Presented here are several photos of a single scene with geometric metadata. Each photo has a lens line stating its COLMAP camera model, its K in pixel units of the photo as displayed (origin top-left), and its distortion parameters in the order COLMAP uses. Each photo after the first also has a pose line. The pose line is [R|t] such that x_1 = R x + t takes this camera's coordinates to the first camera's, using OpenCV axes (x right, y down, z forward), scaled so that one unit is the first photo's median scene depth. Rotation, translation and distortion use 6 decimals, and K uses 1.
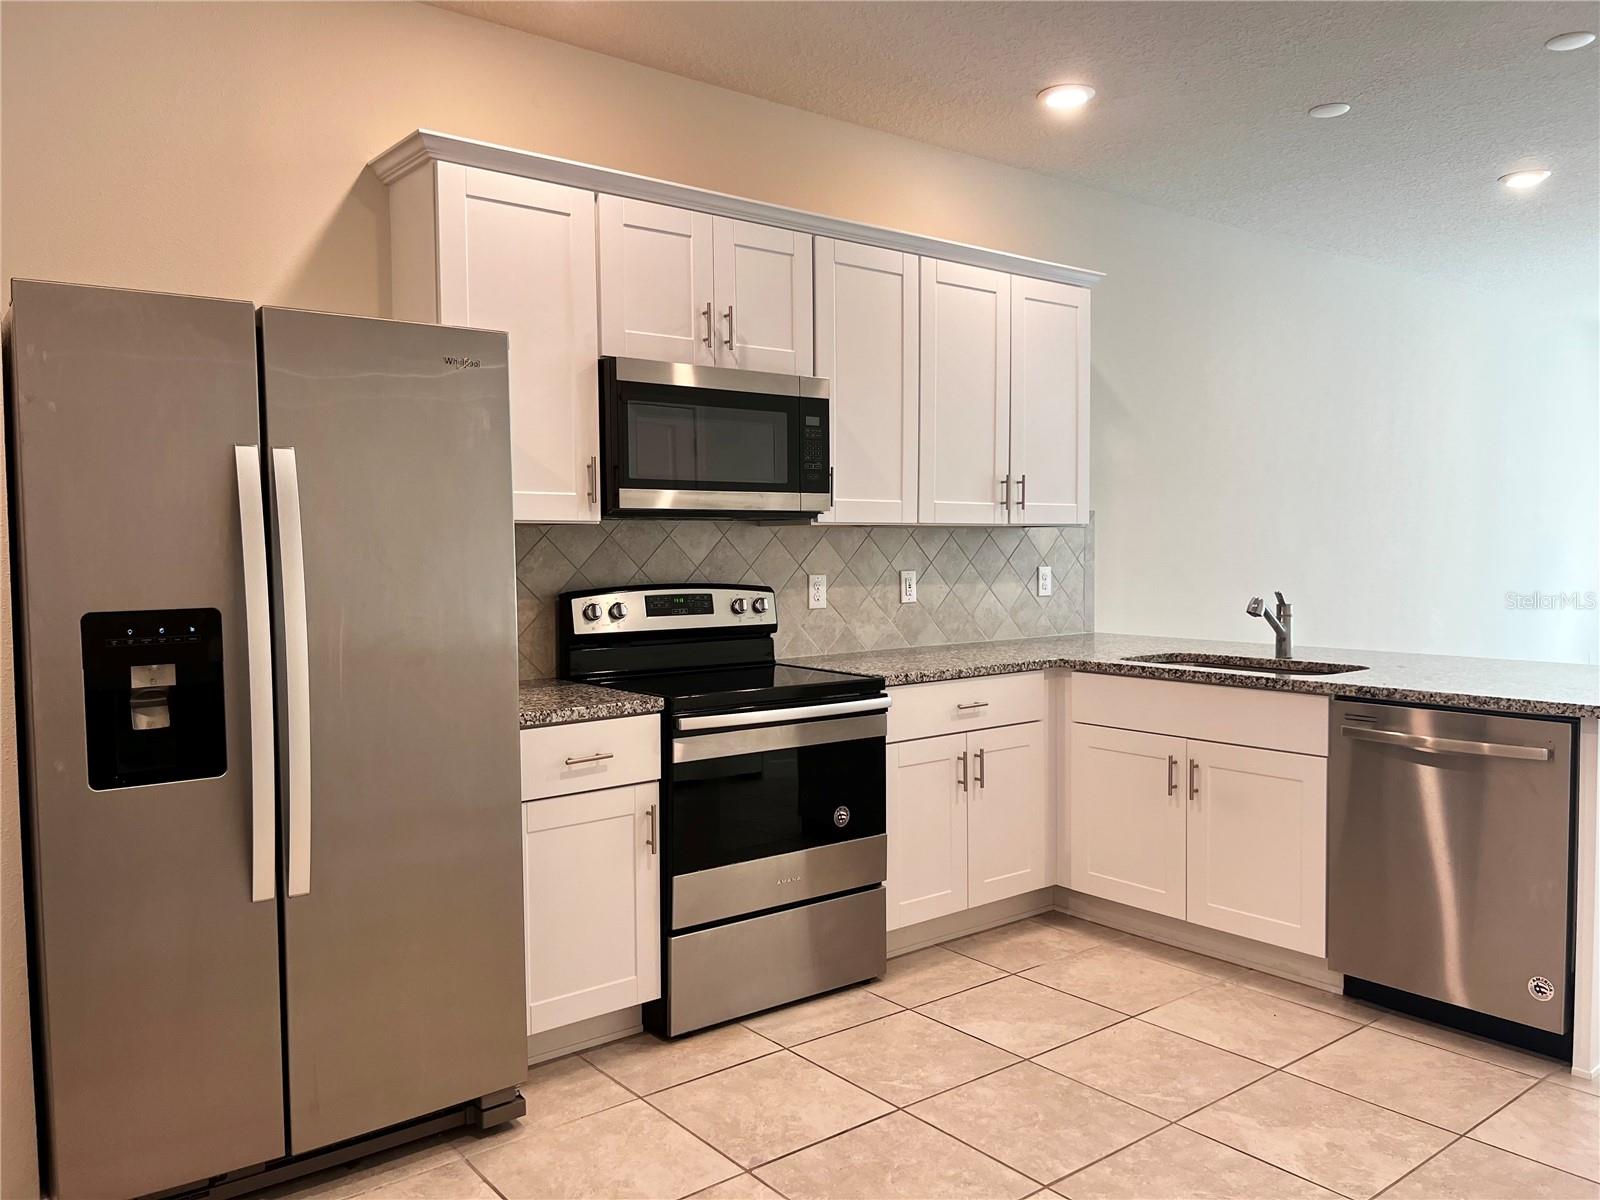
lens RADIAL K [[1207.6, 0, 818.5], [0, 1207.6, 607.0], [0, 0, 1]] dist [0.004466, -0.015344]
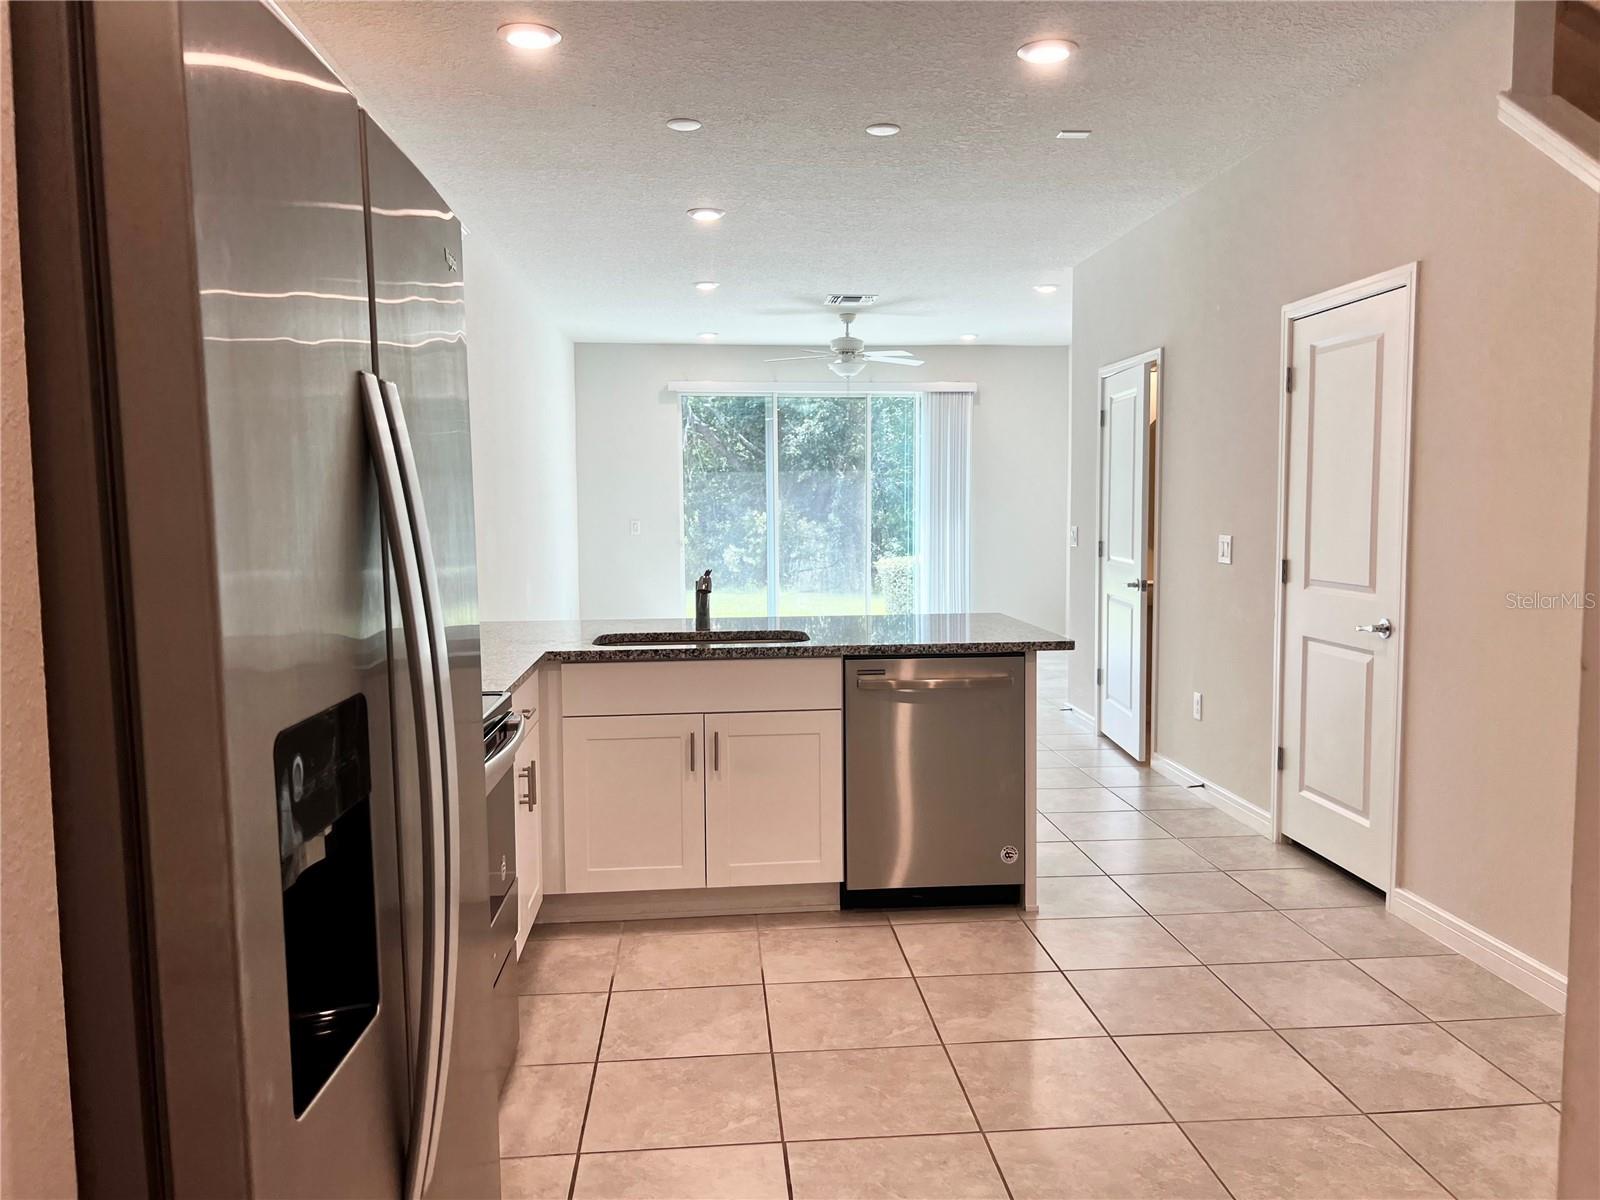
lens RADIAL K [[1207.6, 0, 814.4], [0, 1207.6, 597.2], [0, 0, 1]] dist [0.004466, -0.015344]
pose [[0.552535, -0.065038, 0.830948, -0.538475], [0.048536, 0.997770, 0.045822, -0.037292], [-0.832075, 0.015013, 0.554460, 0.368887]]
